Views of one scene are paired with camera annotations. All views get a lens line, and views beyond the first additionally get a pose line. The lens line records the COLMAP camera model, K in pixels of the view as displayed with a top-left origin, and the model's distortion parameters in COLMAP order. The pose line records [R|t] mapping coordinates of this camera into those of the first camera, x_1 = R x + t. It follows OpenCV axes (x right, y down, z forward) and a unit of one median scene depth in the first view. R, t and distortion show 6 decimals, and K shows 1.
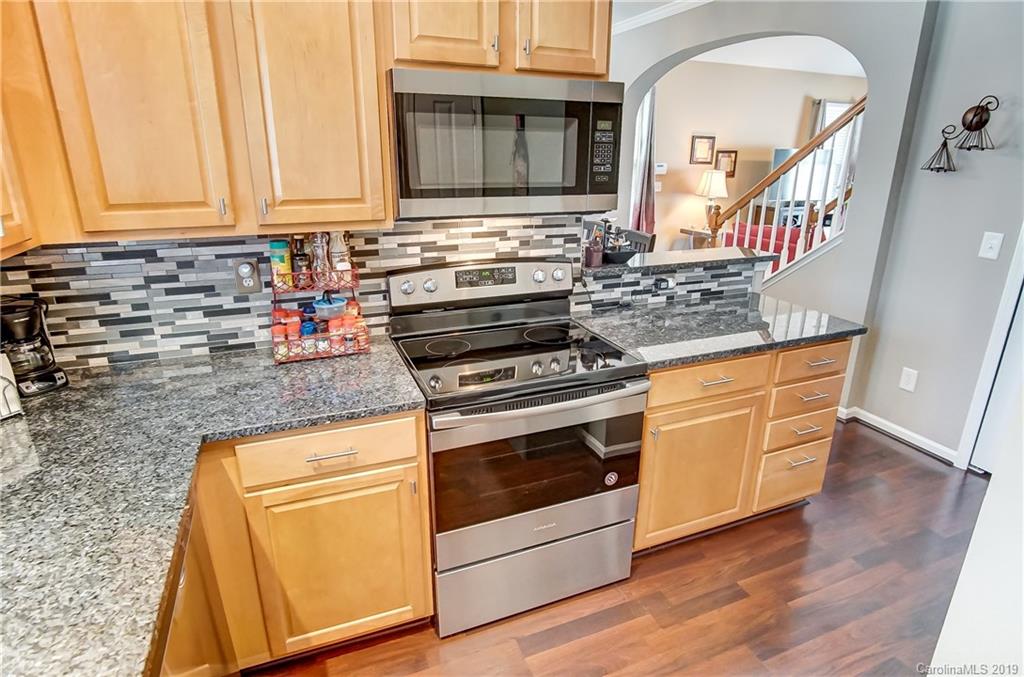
lens RADIAL K [[538.8, 0, 509.7], [0, 538.8, 311.8], [0, 0, 1]] dist [-0.030162, 0.005395]
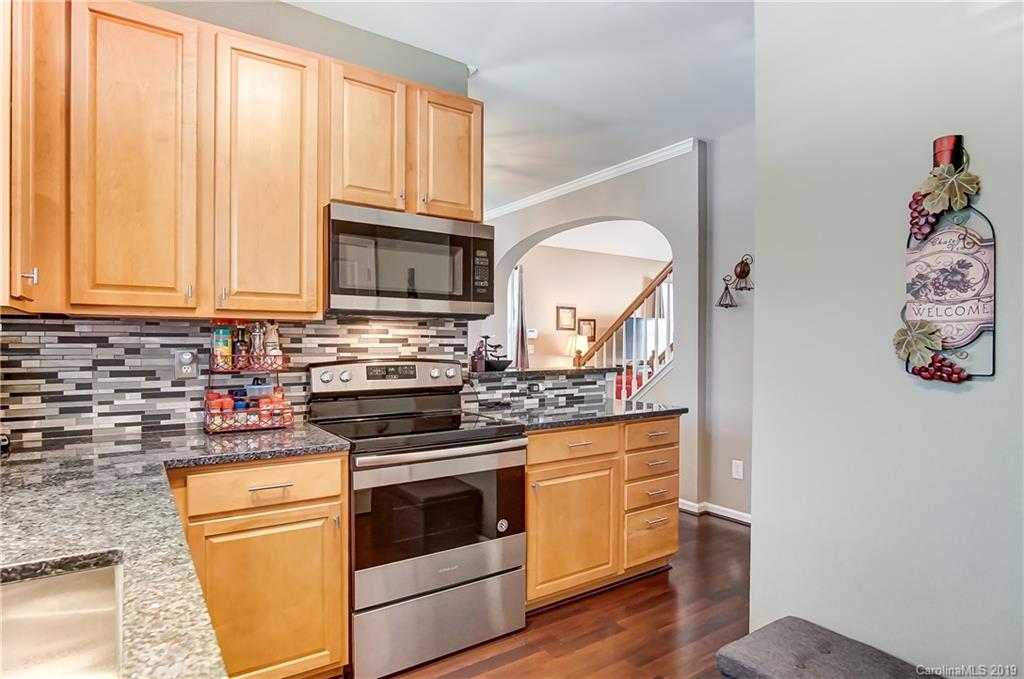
lens RADIAL K [[559.4, 0, 511.5], [0, 559.4, 335.6], [0, 0, 1]] dist [-0.030626, 0.006644]
pose [[0.975841, -0.001630, 0.218477, -0.062273], [0.067703, 0.953005, -0.295291, 0.279177], [-0.207728, 0.302949, 0.930092, -0.289276]]
